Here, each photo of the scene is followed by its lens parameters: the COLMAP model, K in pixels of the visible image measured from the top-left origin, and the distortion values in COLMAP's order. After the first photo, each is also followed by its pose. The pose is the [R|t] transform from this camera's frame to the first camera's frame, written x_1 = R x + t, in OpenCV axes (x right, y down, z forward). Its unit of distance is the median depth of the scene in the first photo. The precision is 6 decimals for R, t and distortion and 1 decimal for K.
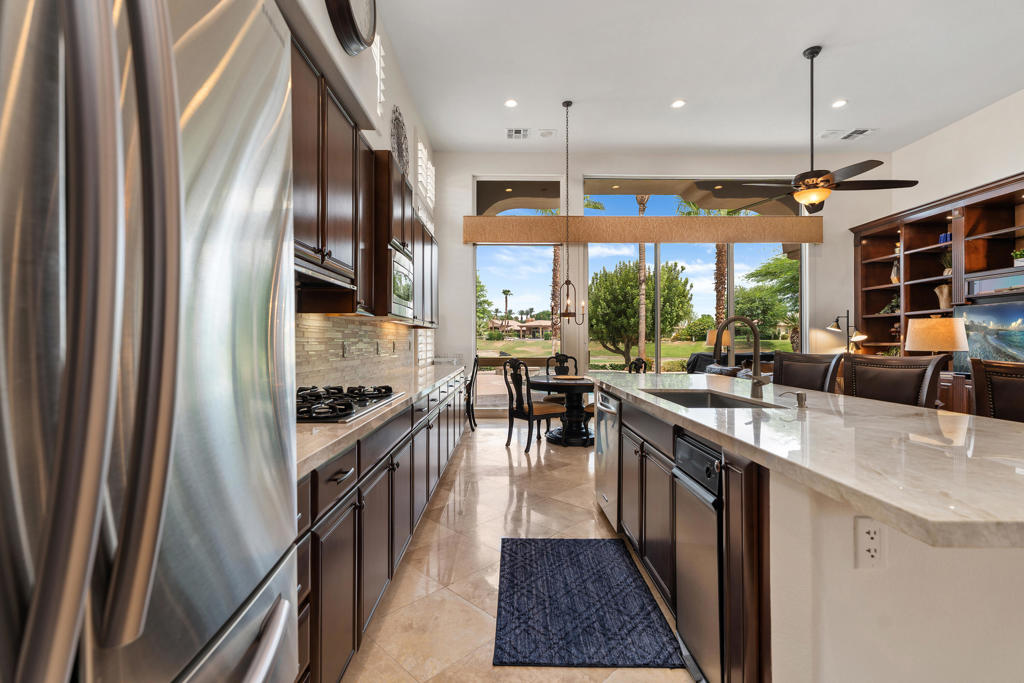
lens RADIAL K [[461.7, 0, 514.3], [0, 461.7, 341.6], [0, 0, 1]] dist [0.008212, -0.000731]
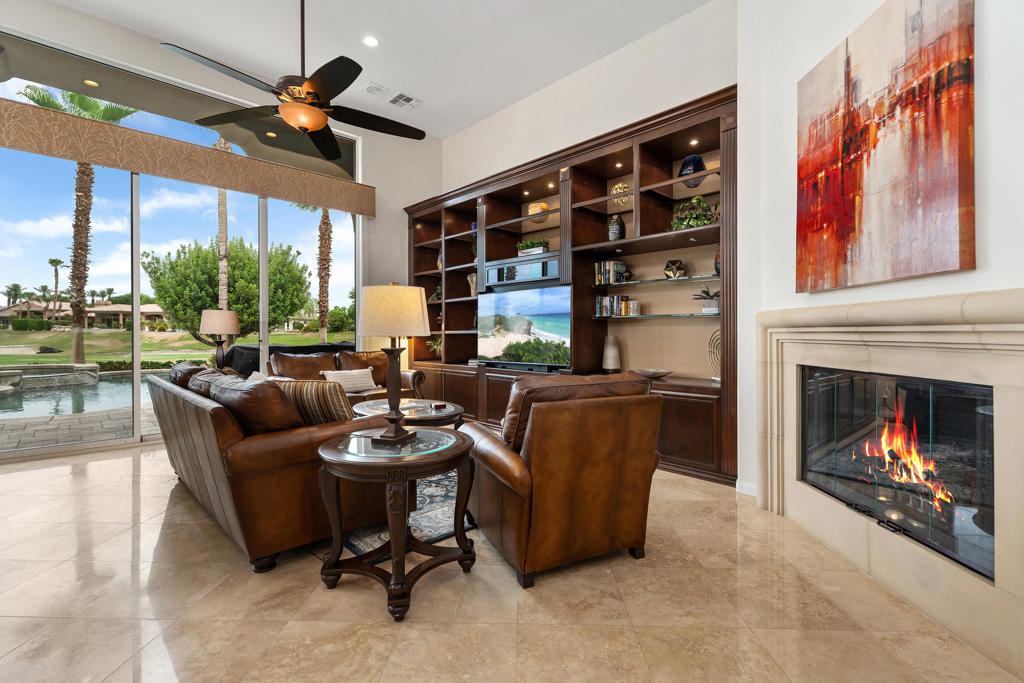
lens RADIAL K [[461.7, 0, 502.1], [0, 461.7, 332.0], [0, 0, 1]] dist [0.008212, -0.000731]
pose [[0.749050, 0.005506, 0.662491, 0.270636], [-0.003249, 0.999984, -0.004637, 0.007524], [-0.662506, 0.001321, 0.749055, 0.186012]]
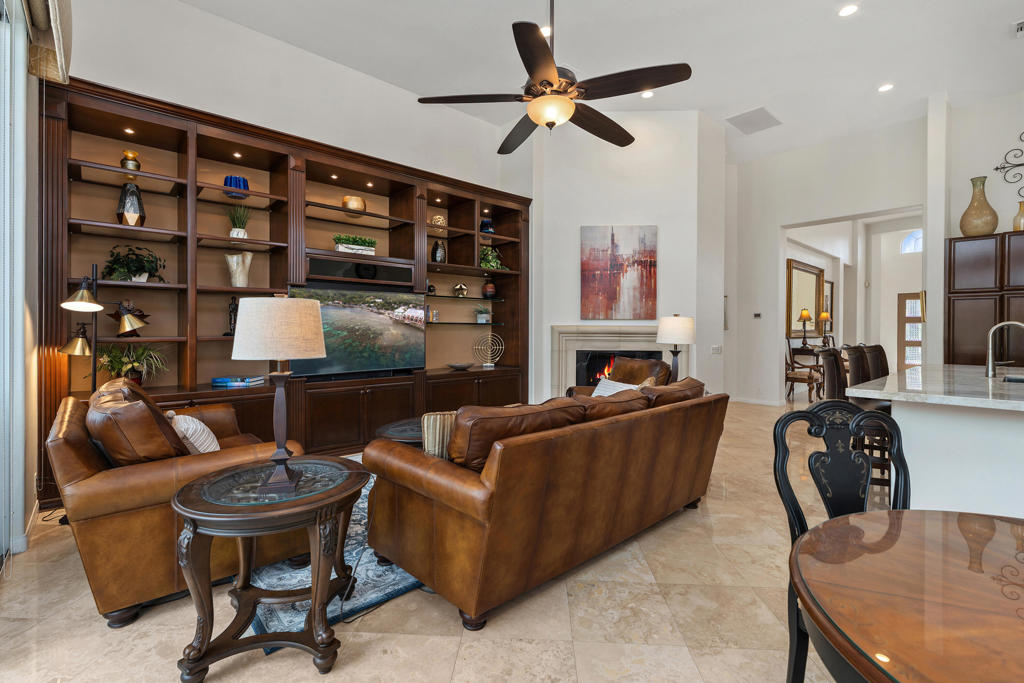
lens RADIAL K [[461.7, 0, 506.8], [0, 461.7, 334.8], [0, 0, 1]] dist [0.008212, -0.000731]
pose [[-0.655242, -0.013083, 0.755306, 0.134835], [-0.006768, 0.999912, 0.011448, -0.006058], [-0.755389, 0.002389, -0.655272, 1.015980]]
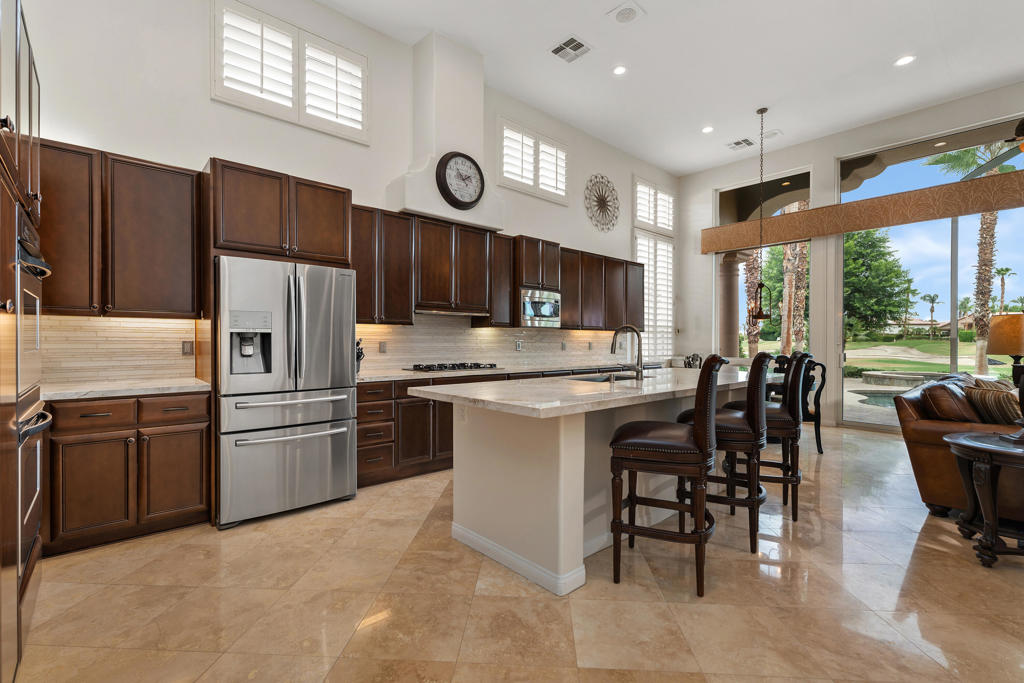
lens RADIAL K [[461.7, 0, 509.6], [0, 461.7, 342.9], [0, 0, 1]] dist [0.008212, -0.000731]
pose [[0.647583, 0.001447, -0.761994, 0.425867], [-0.001546, 0.999999, 0.000585, 0.000212], [0.761994, 0.000800, 0.647584, -0.068504]]
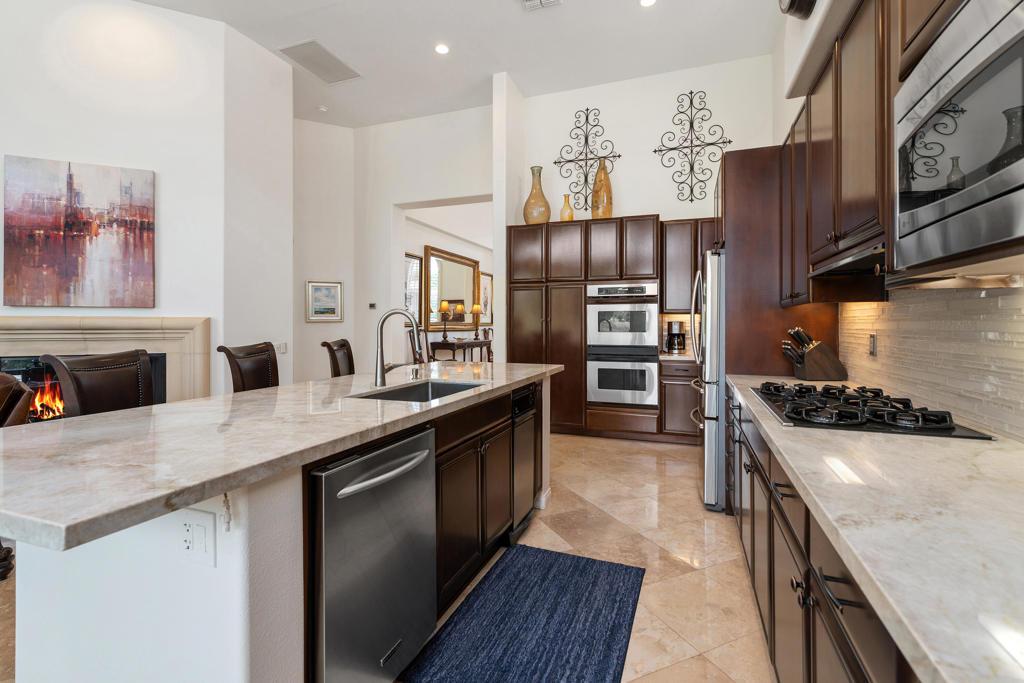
lens RADIAL K [[461.7, 0, 505.2], [0, 461.7, 319.8], [0, 0, 1]] dist [0.008212, -0.000731]
pose [[-0.923407, -0.000455, 0.383821, -0.046761], [-0.003487, 0.999968, -0.007203, -0.008833], [-0.383806, -0.007990, -0.923379, 0.599359]]
